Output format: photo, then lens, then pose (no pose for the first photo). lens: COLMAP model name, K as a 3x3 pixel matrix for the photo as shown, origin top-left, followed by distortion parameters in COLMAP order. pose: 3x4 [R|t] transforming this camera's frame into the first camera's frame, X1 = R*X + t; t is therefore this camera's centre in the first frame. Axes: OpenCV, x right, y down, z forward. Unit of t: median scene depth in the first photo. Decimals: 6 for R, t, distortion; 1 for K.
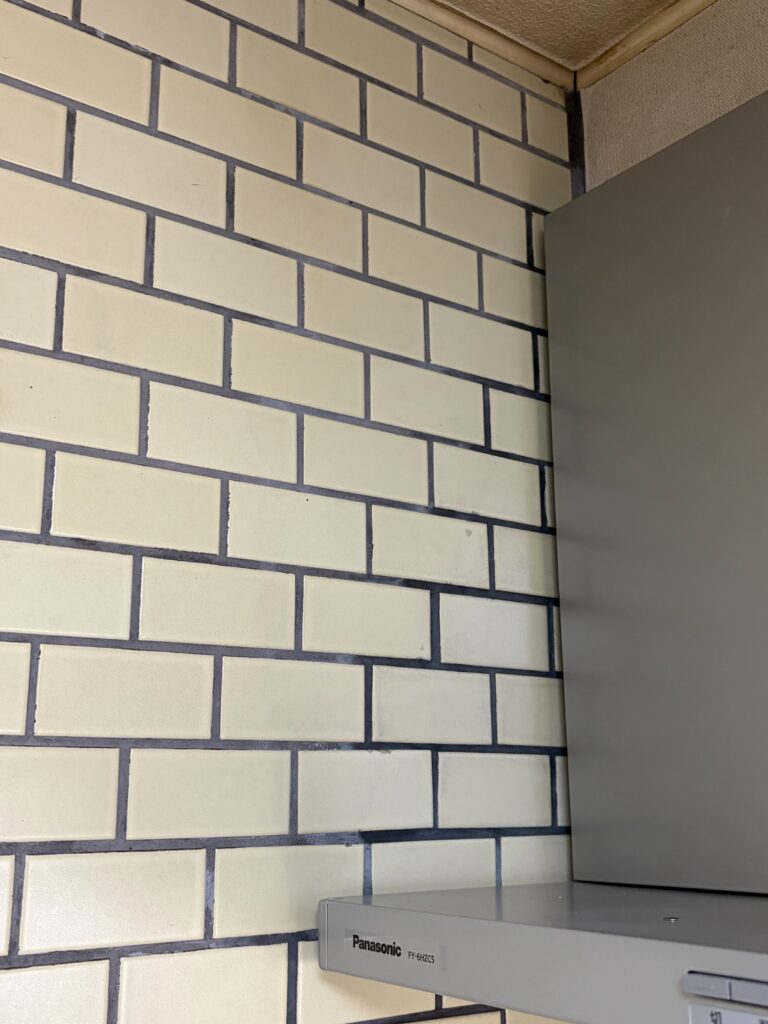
lens RADIAL K [[1096.8, 0, 382.2], [0, 1096.8, 528.2], [0, 0, 1]] dist [0.112868, -0.399600]
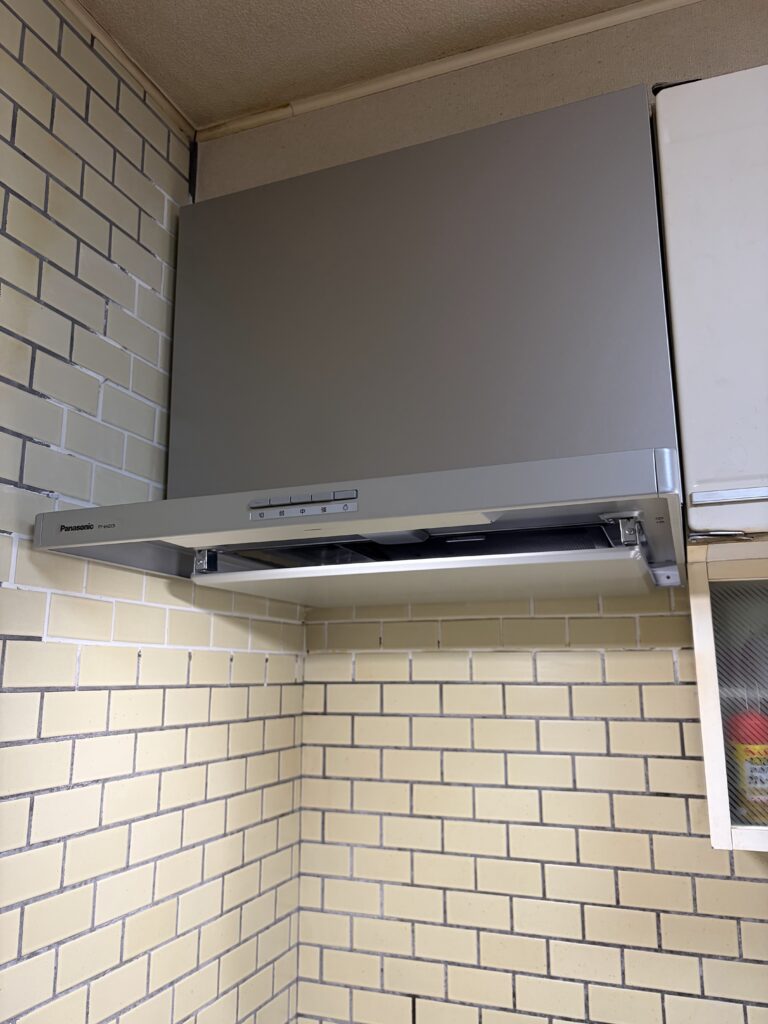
lens RADIAL K [[779.8, 0, 384.0], [0, 779.8, 512.0], [0, 0, 1]] dist [0.015868, 0.003606]
pose [[0.841471, 0.114773, 0.527971, -0.200409], [-0.126971, 0.991818, -0.013243, 0.211970], [-0.525172, -0.055893, 0.849159, -0.327802]]
